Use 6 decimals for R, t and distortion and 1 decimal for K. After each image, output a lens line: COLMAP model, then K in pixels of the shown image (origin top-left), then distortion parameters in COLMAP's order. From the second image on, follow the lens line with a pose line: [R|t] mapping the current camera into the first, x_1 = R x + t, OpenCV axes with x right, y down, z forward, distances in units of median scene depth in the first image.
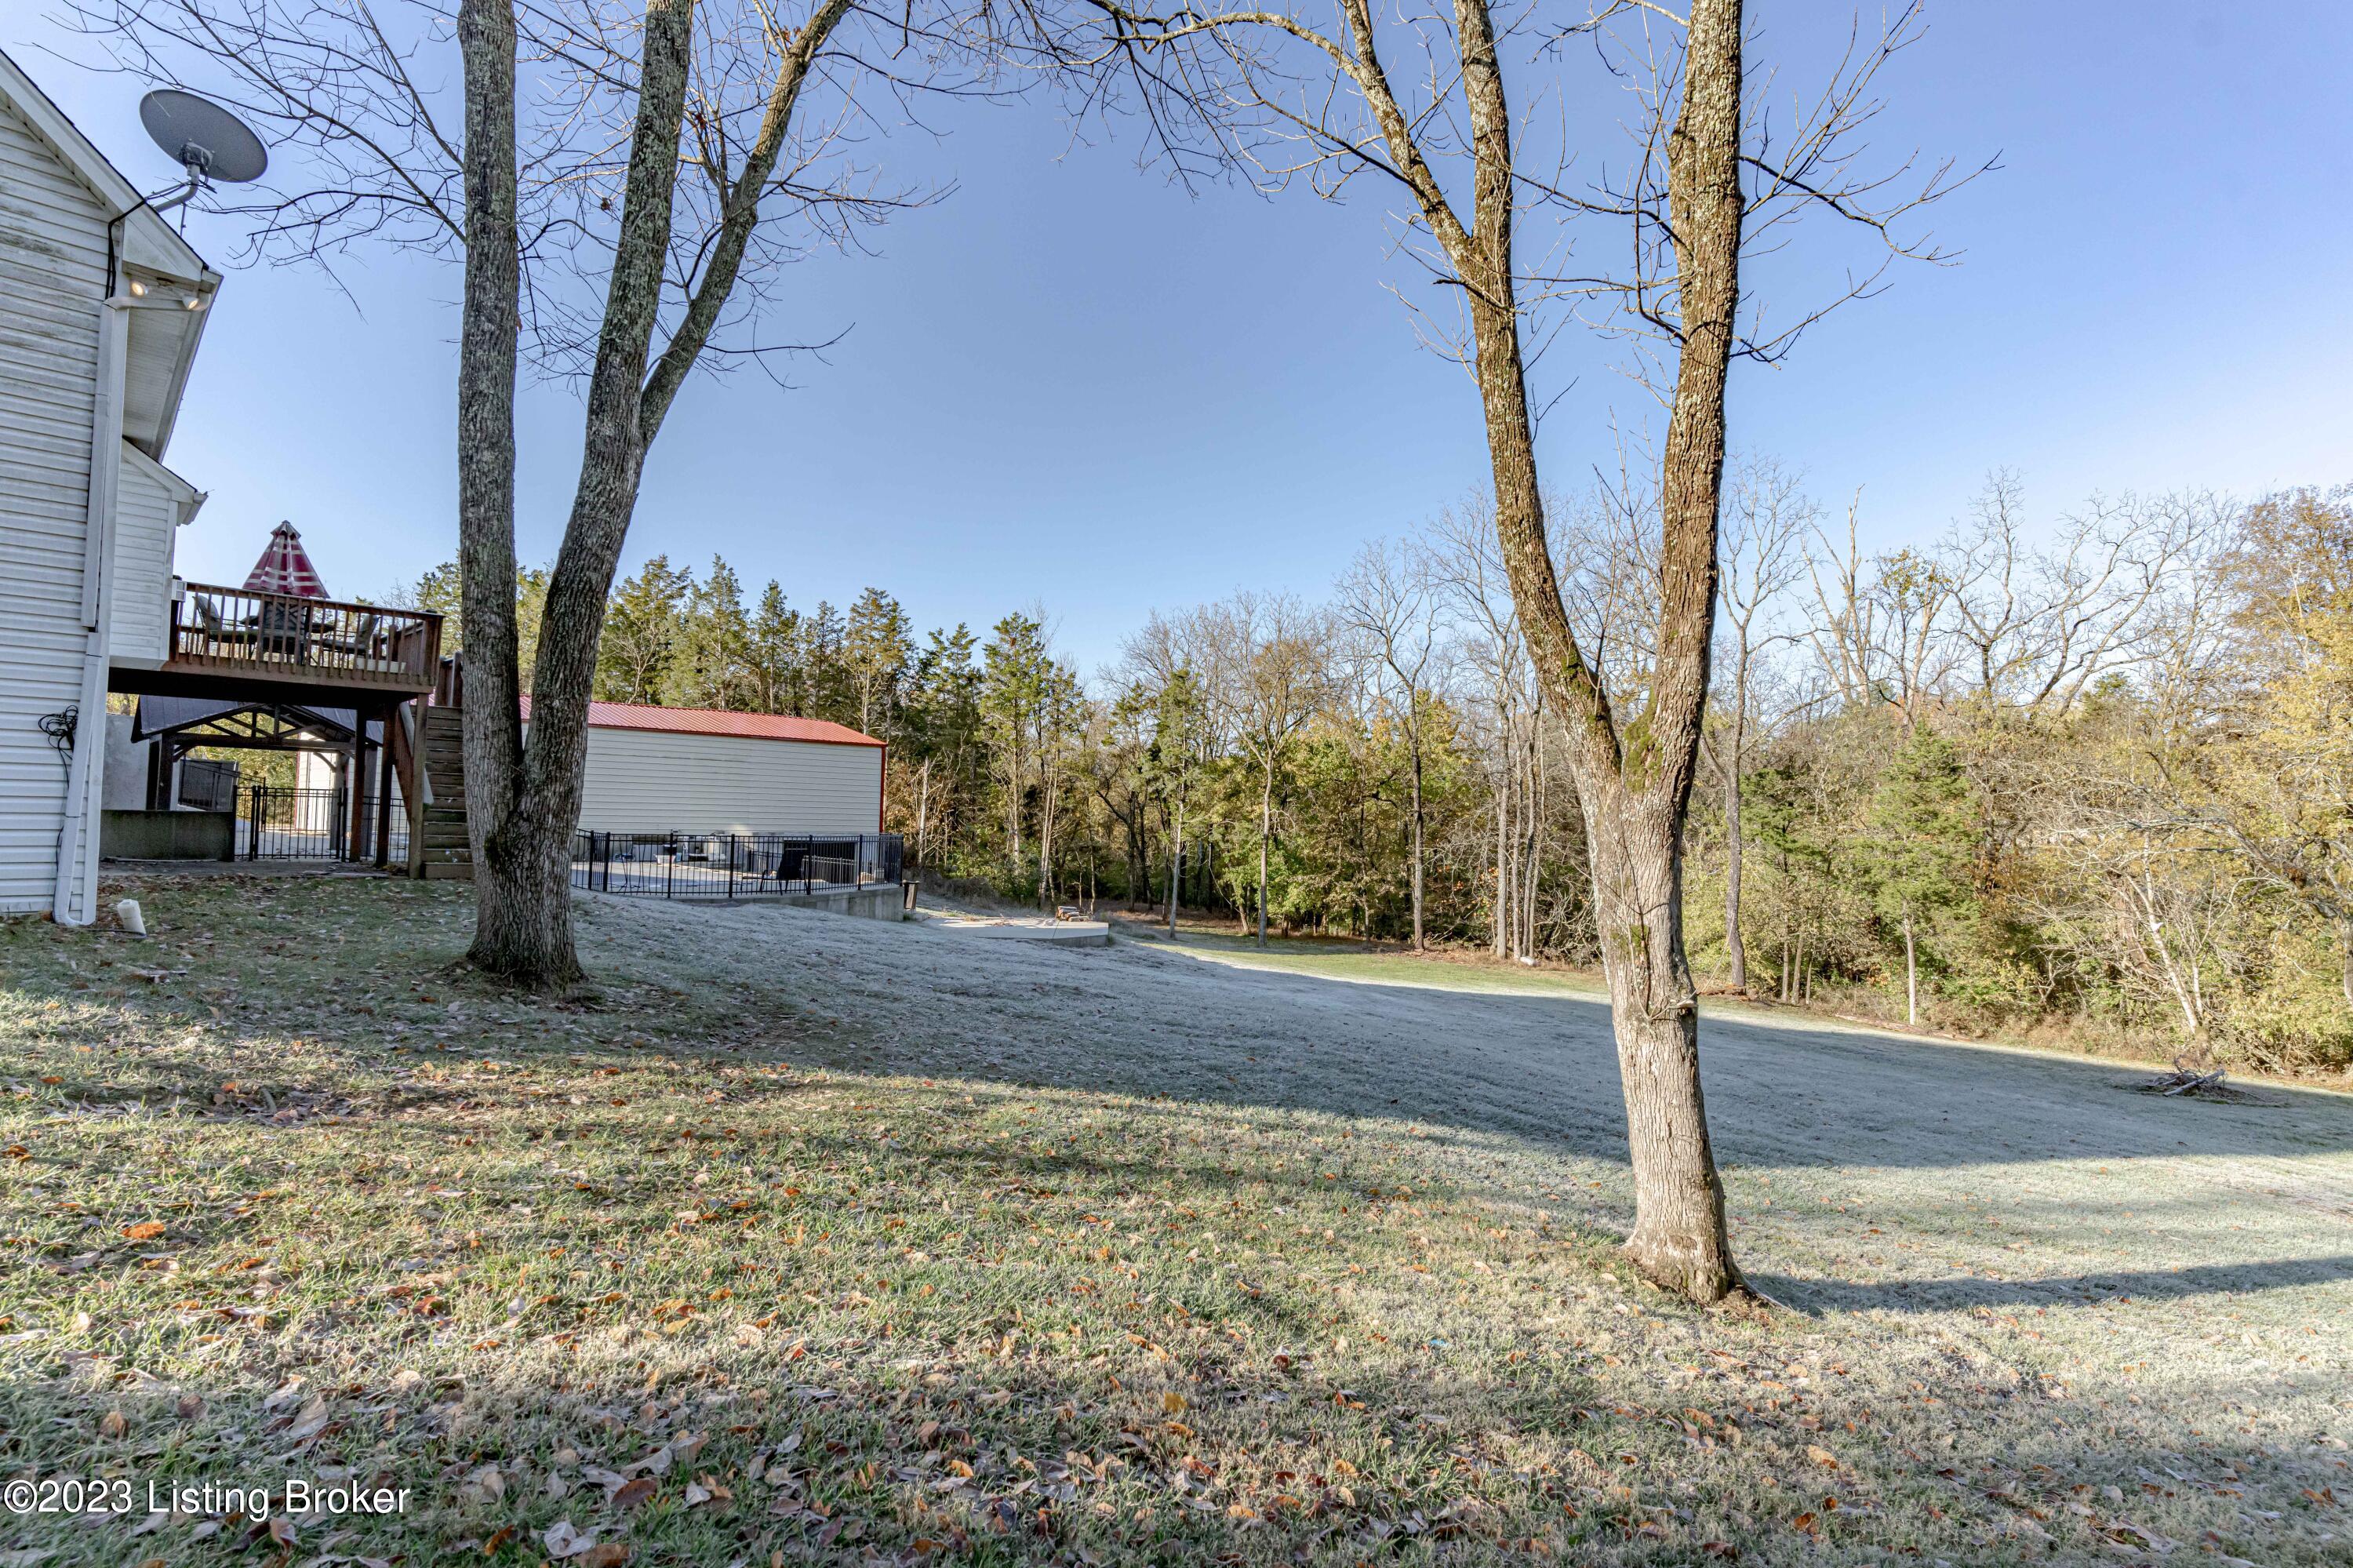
lens RADIAL K [[1135.0, 0, 1166.4], [0, 1135.0, 800.2], [0, 0, 1]] dist [-0.004069, 0.000375]
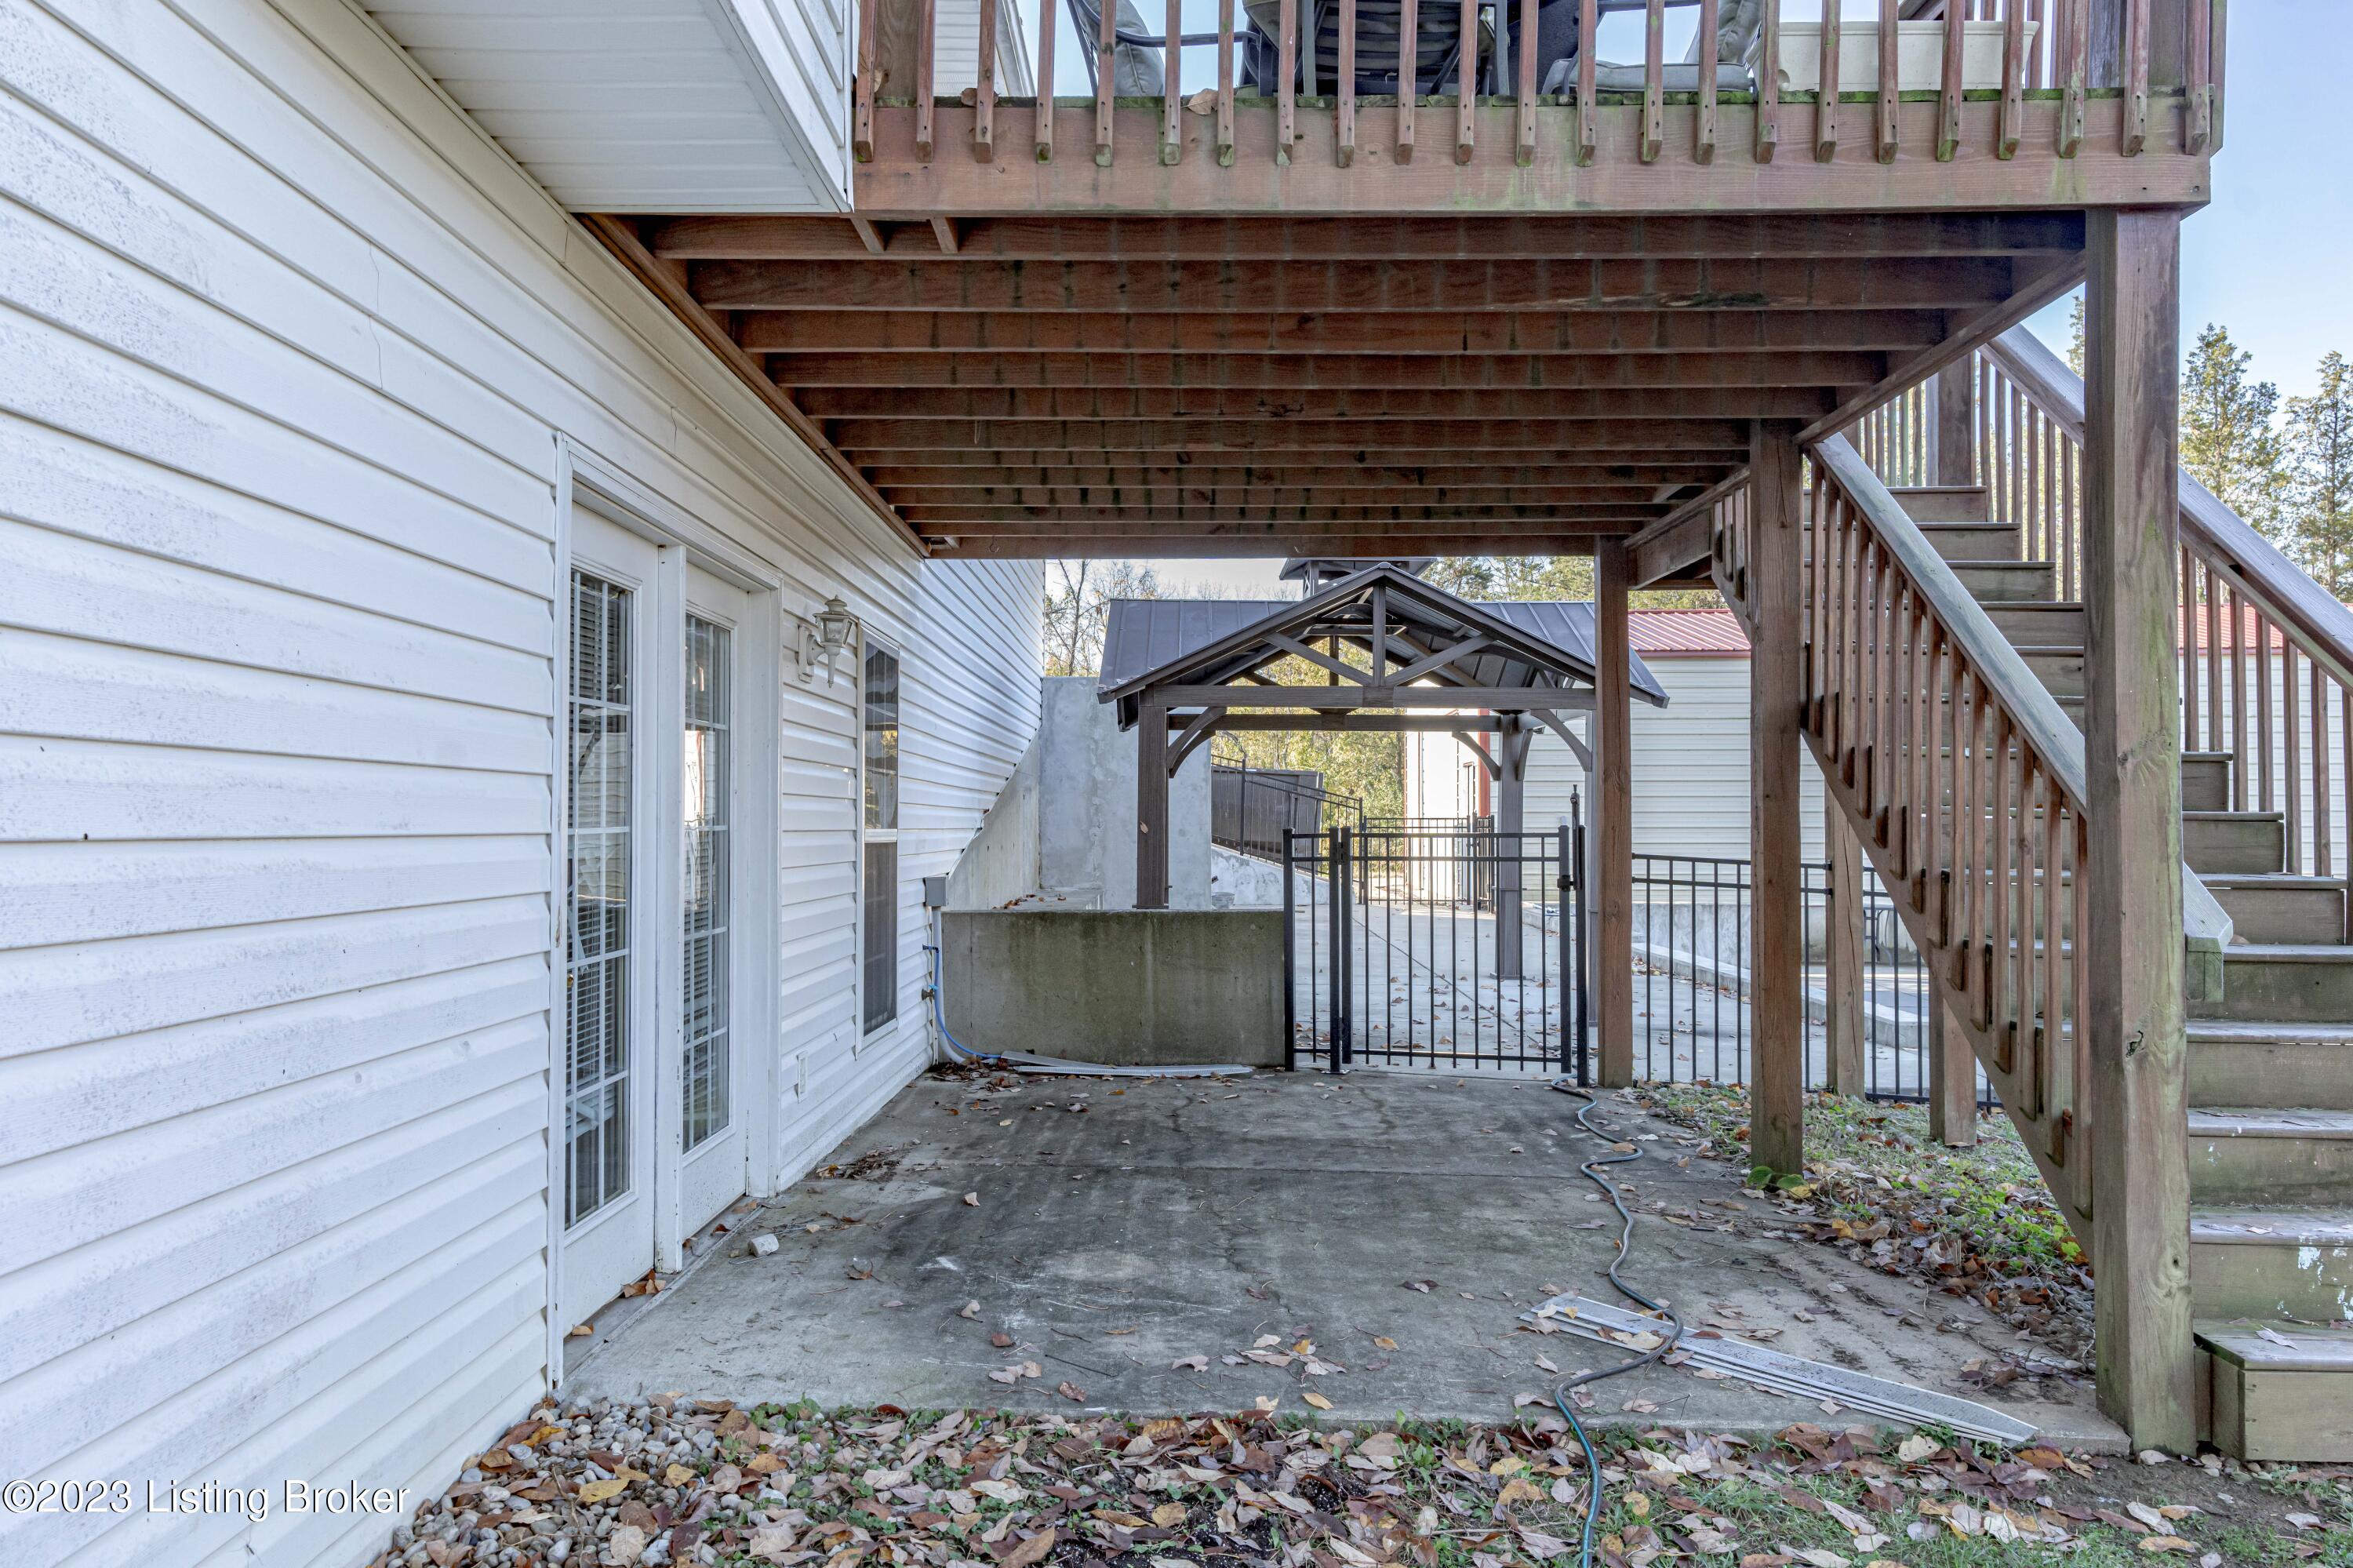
lens RADIAL K [[1578.9, 0, 1173.2], [0, 1578.9, 795.0], [0, 0, 1]] dist [-0.001557, 0.003150]
pose [[0.702801, -0.044089, -0.710019, -0.480243], [0.038301, 0.998975, -0.024120, -0.010742], [0.710354, -0.010243, 0.703770, 0.602976]]
